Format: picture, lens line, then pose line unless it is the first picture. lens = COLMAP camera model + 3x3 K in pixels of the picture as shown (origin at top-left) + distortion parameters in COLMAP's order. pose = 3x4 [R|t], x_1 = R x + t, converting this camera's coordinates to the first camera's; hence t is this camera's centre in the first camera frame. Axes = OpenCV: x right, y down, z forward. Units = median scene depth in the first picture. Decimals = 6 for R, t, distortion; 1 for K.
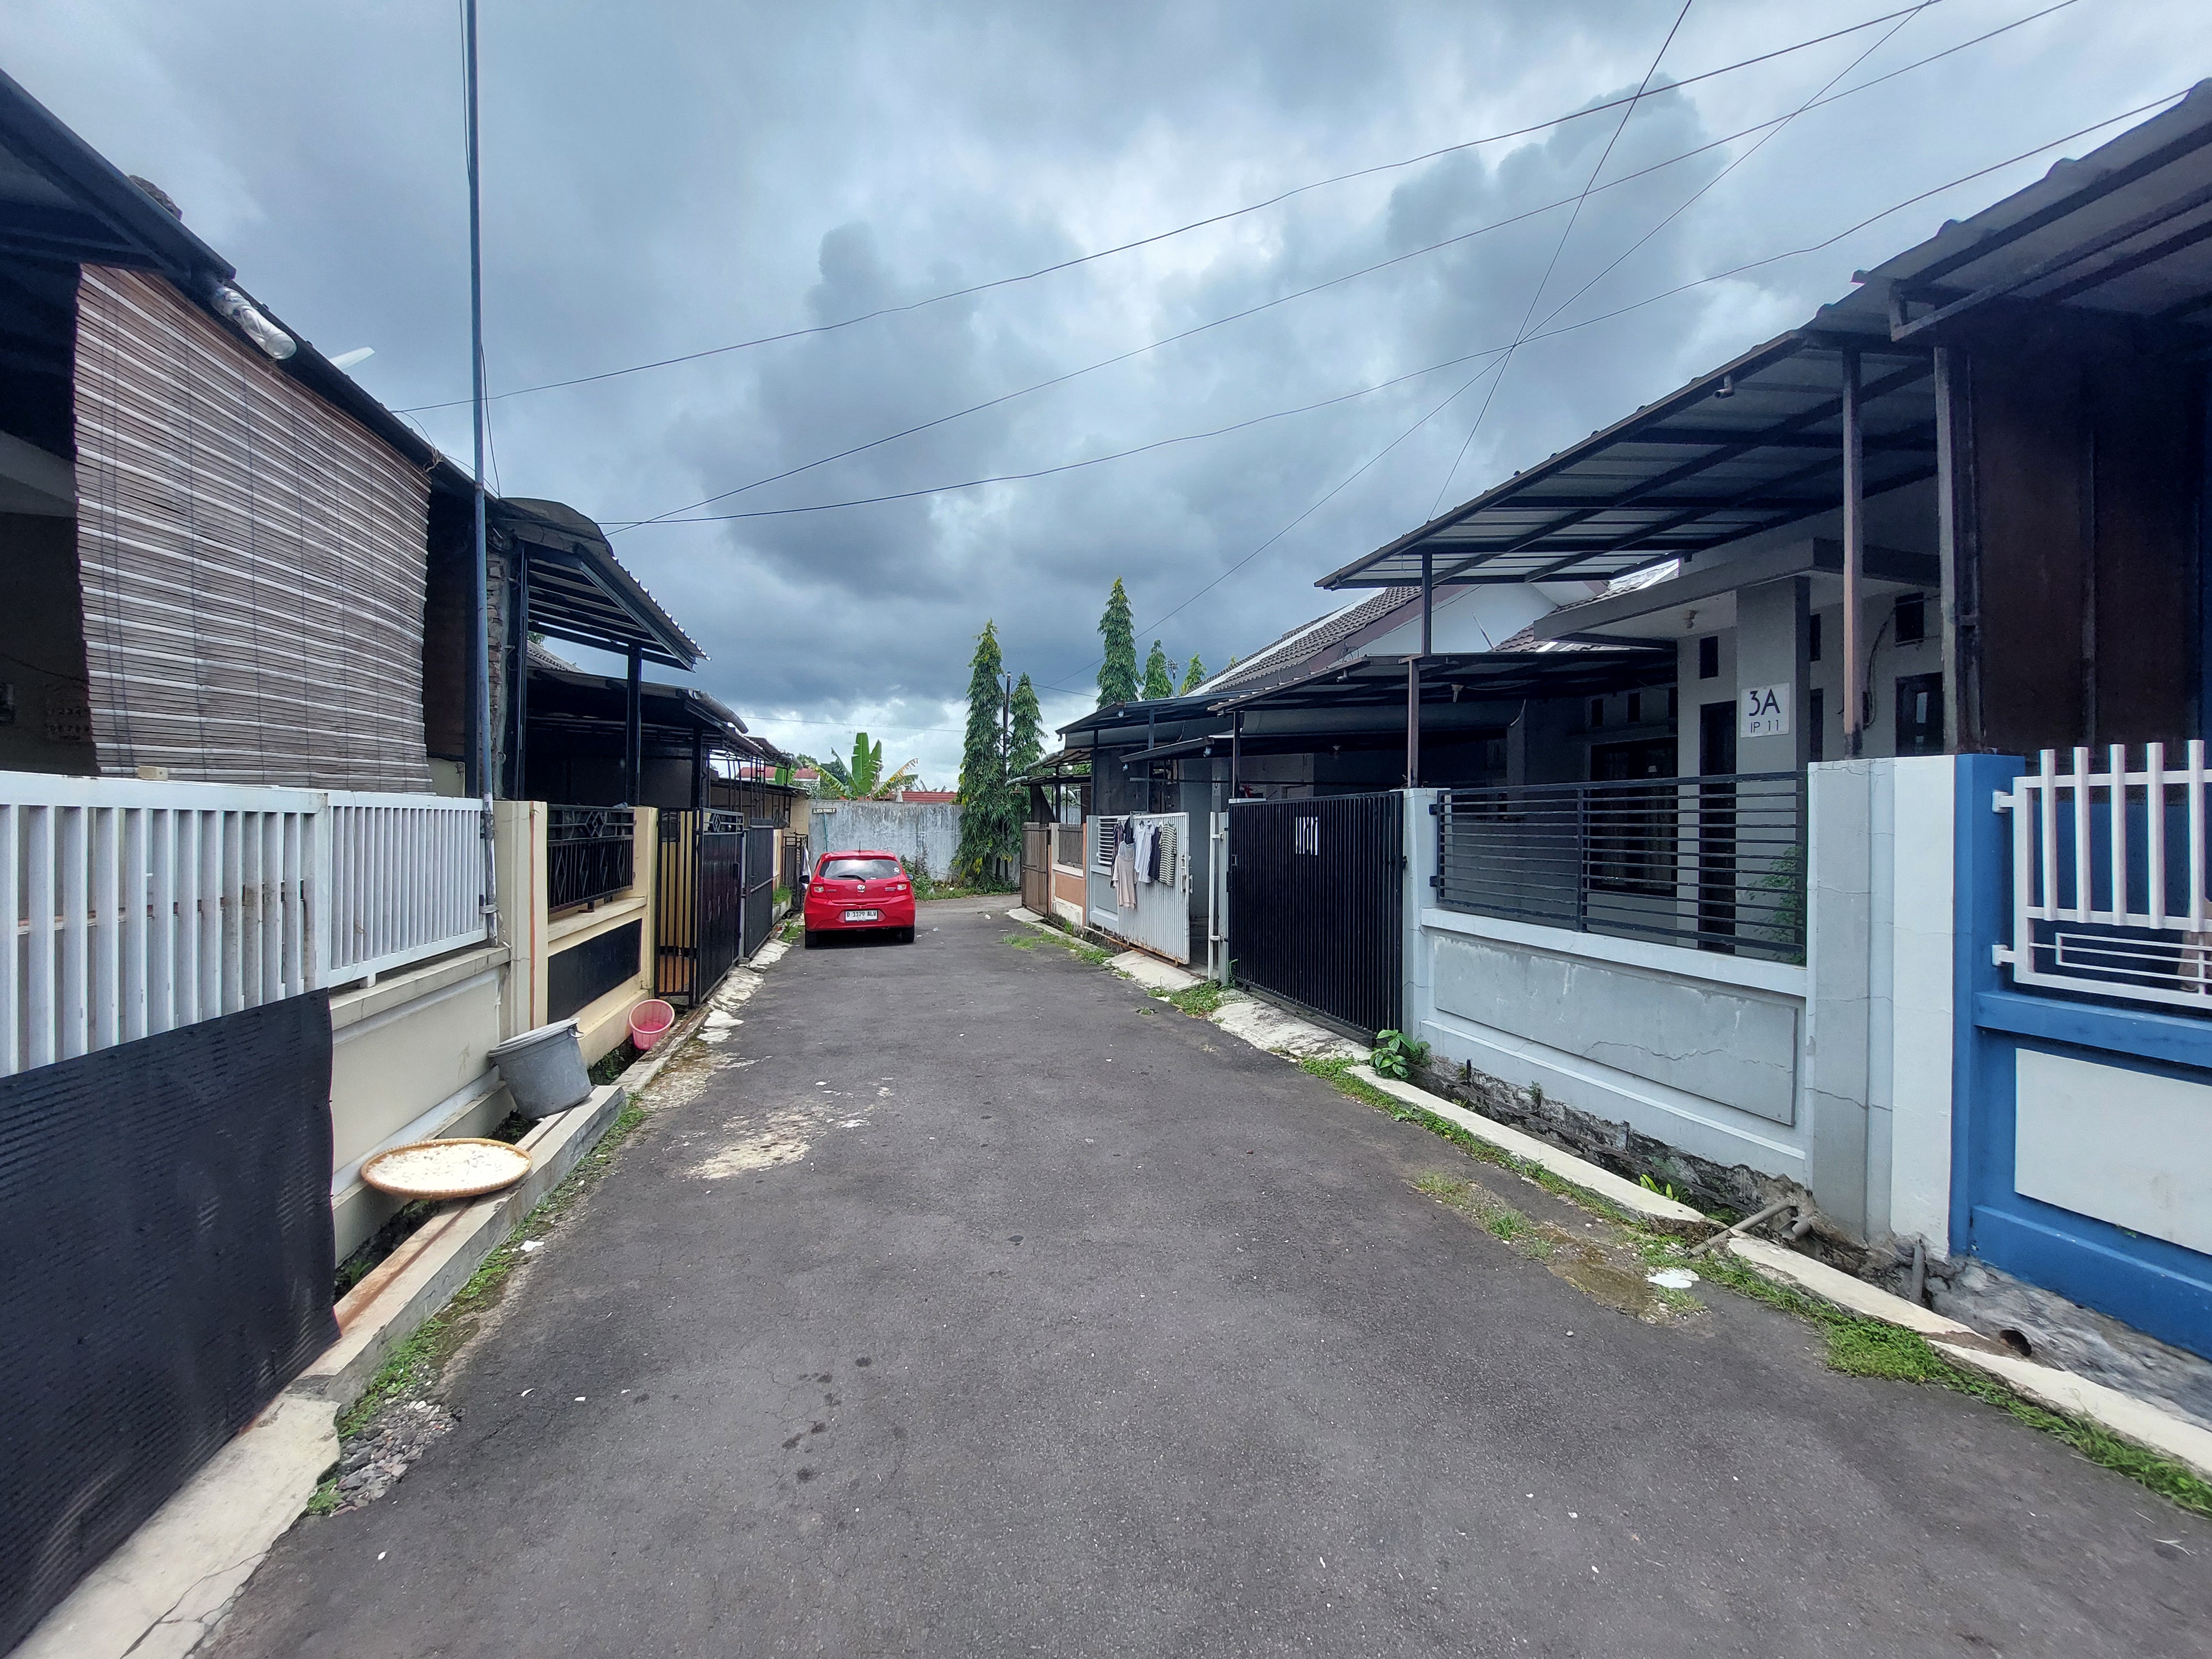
lens RADIAL K [[883.6, 0, 1124.4], [0, 883.6, 820.8], [0, 0, 1]] dist [-0.017283, -0.000547]
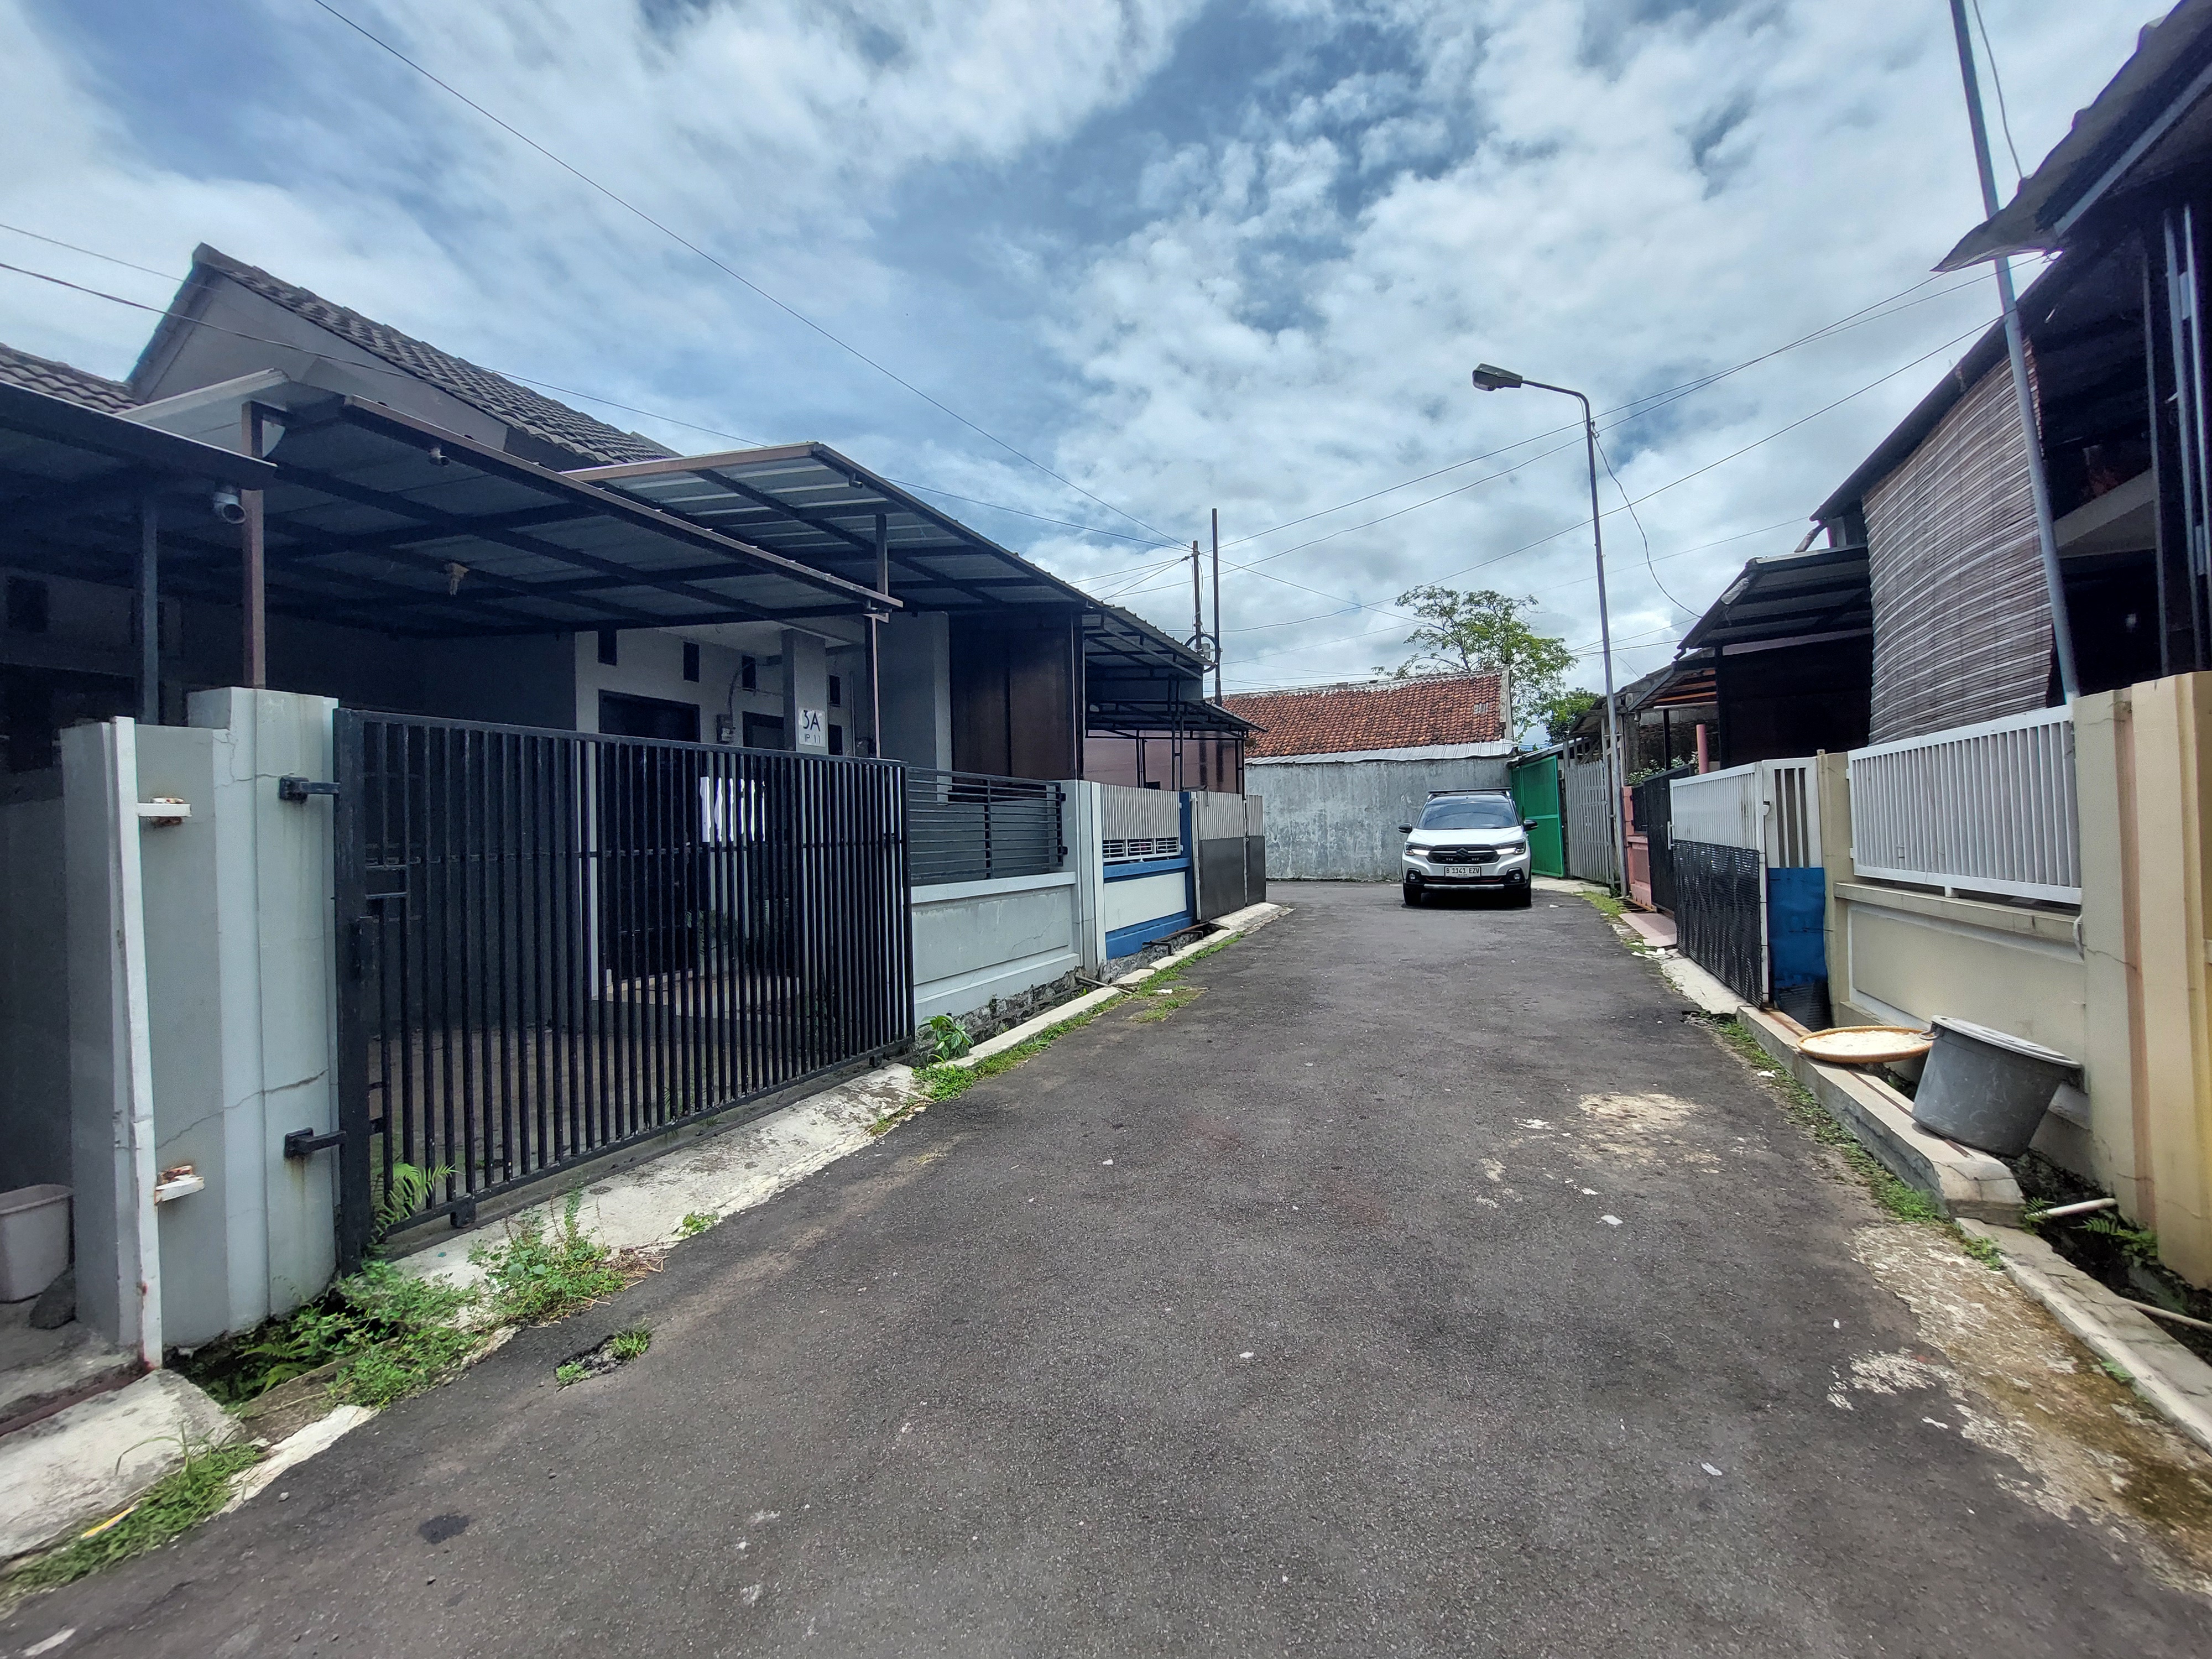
lens RADIAL K [[883.6, 0, 1124.4], [0, 883.6, 820.8], [0, 0, 1]] dist [-0.017283, -0.000547]
pose [[-0.776400, 0.030108, 0.629521, -0.579814], [0.023090, 0.999547, -0.019328, 0.065790], [-0.629817, -0.000470, -0.776743, 2.036308]]
